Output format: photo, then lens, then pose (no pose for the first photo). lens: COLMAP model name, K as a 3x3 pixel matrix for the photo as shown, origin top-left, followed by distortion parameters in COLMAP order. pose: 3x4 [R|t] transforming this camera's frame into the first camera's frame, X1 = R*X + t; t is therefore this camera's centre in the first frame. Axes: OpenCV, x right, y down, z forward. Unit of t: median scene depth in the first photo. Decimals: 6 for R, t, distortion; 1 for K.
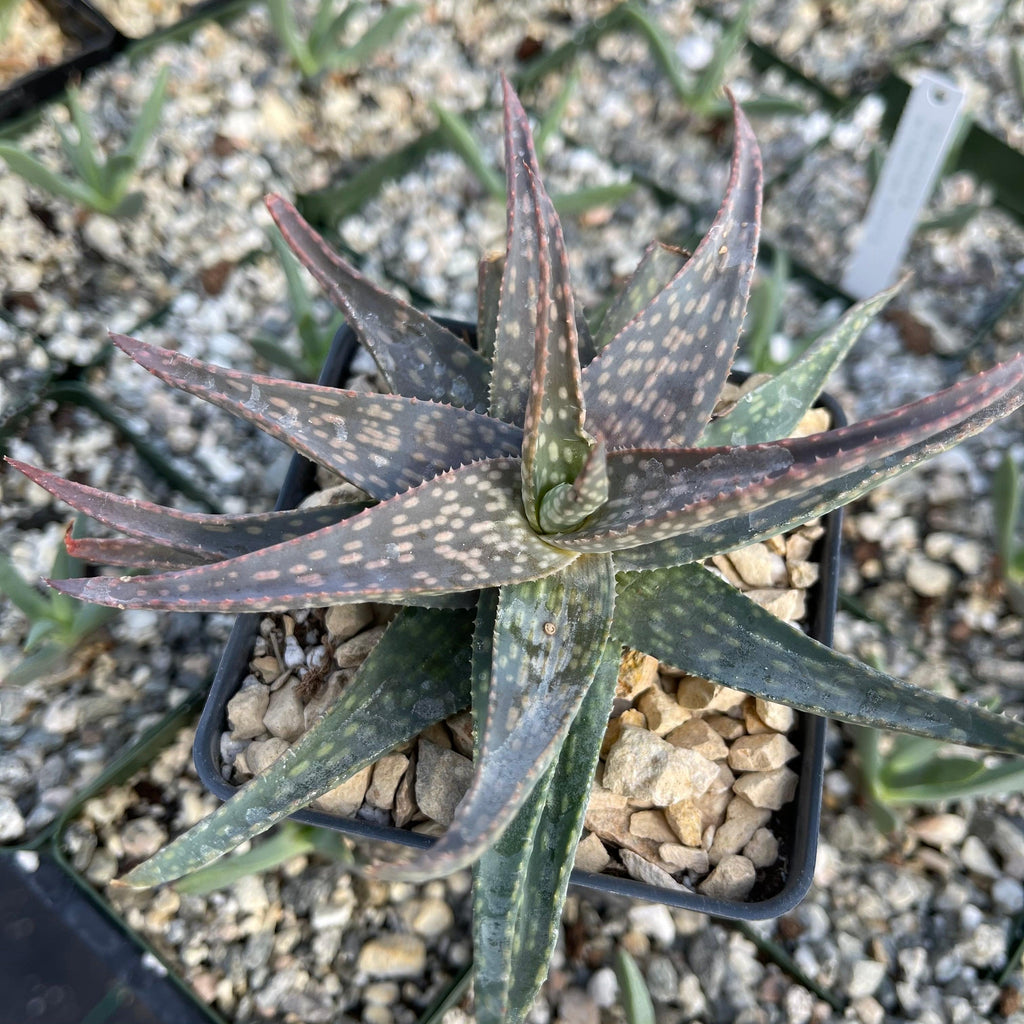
lens RADIAL K [[1014.1, 0, 504.9], [0, 1014.1, 566.0], [0, 0, 1]] dist [0.002857, -0.080809]
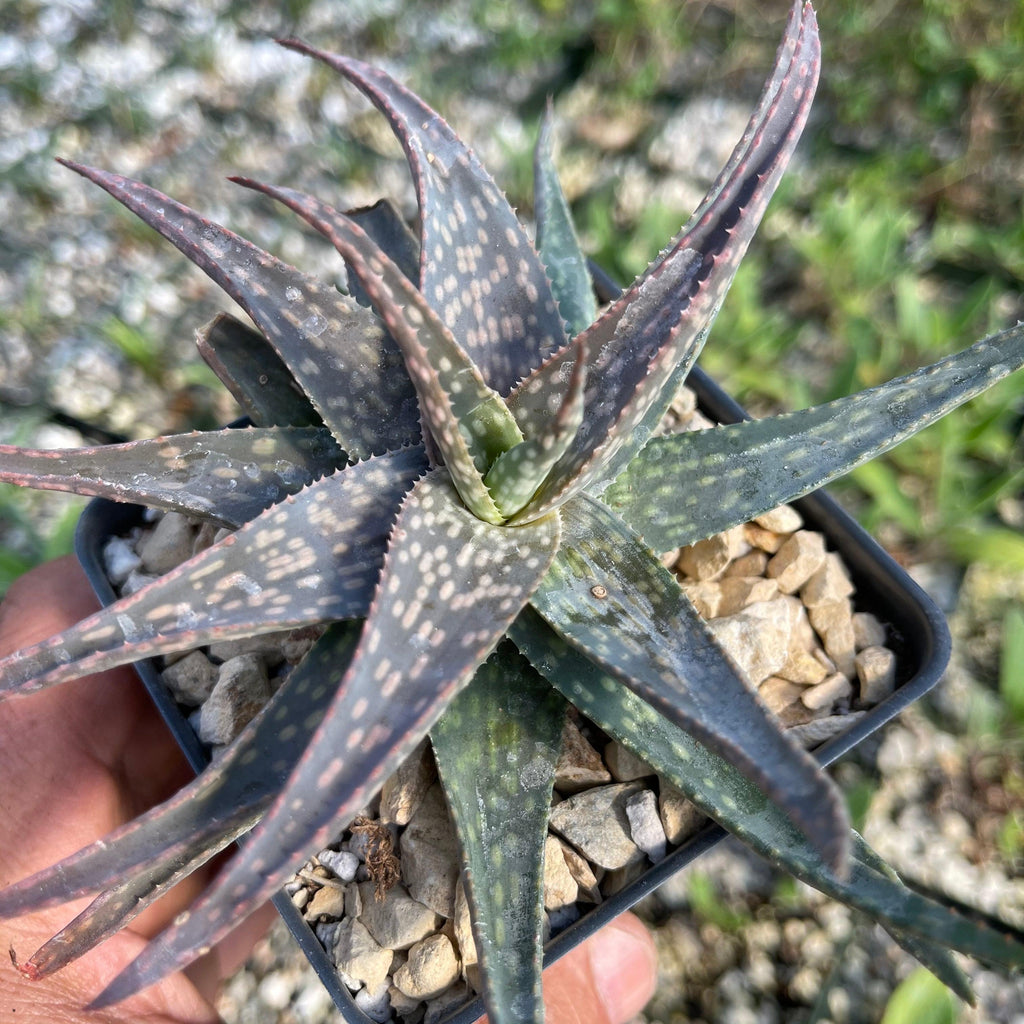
lens RADIAL K [[1014.1, 0, 504.9], [0, 1014.1, 566.0], [0, 0, 1]] dist [0.002857, -0.080809]
pose [[0.693228, -0.654238, 0.302337, -0.257332], [0.669186, 0.740062, 0.067071, -0.065916], [-0.267628, 0.155825, 0.950838, 0.202844]]
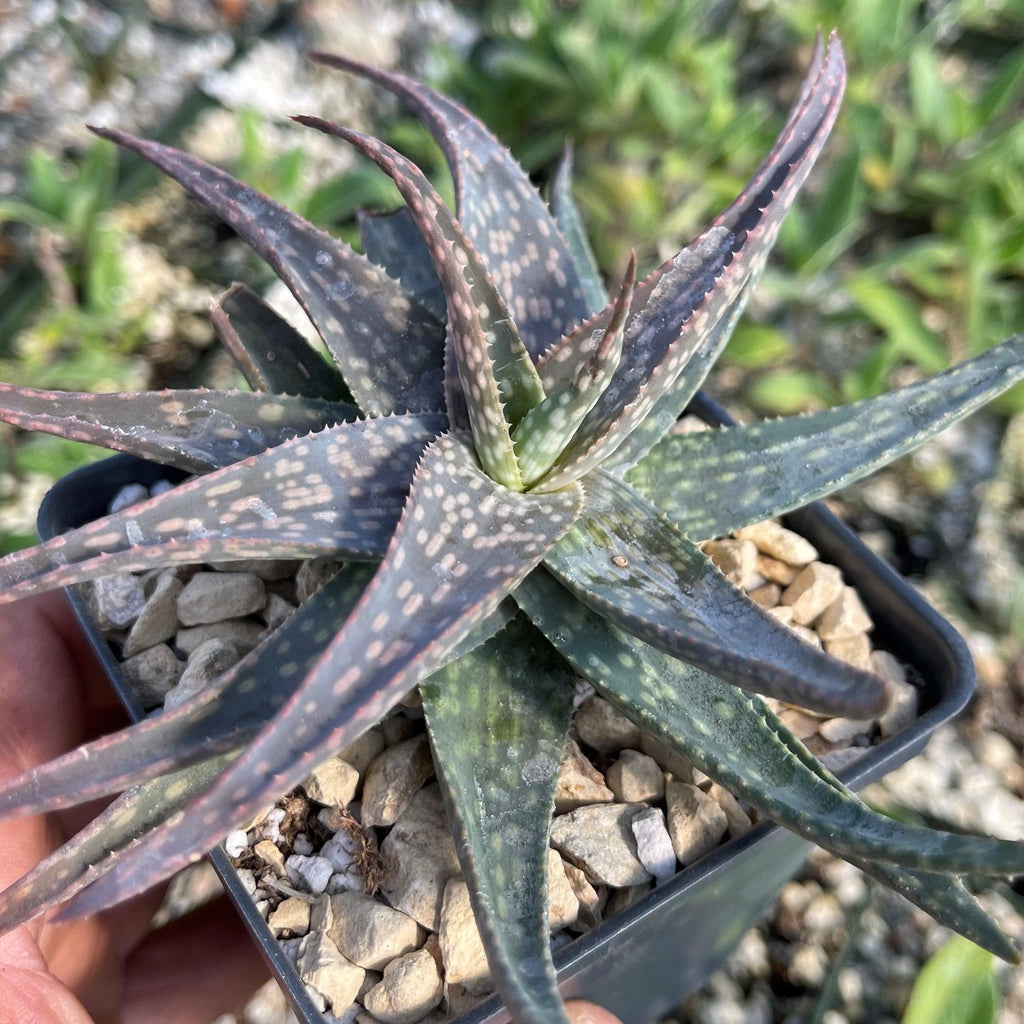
lens RADIAL K [[1230.9, 0, 512.0], [0, 1230.9, 512.0], [0, 0, 1]] dist [-0.010467, 0.010845]
pose [[0.703175, -0.511514, 0.493861, -0.494759], [0.619186, 0.781964, -0.071701, 0.047950], [-0.349505, 0.356210, 0.866580, 0.148290]]
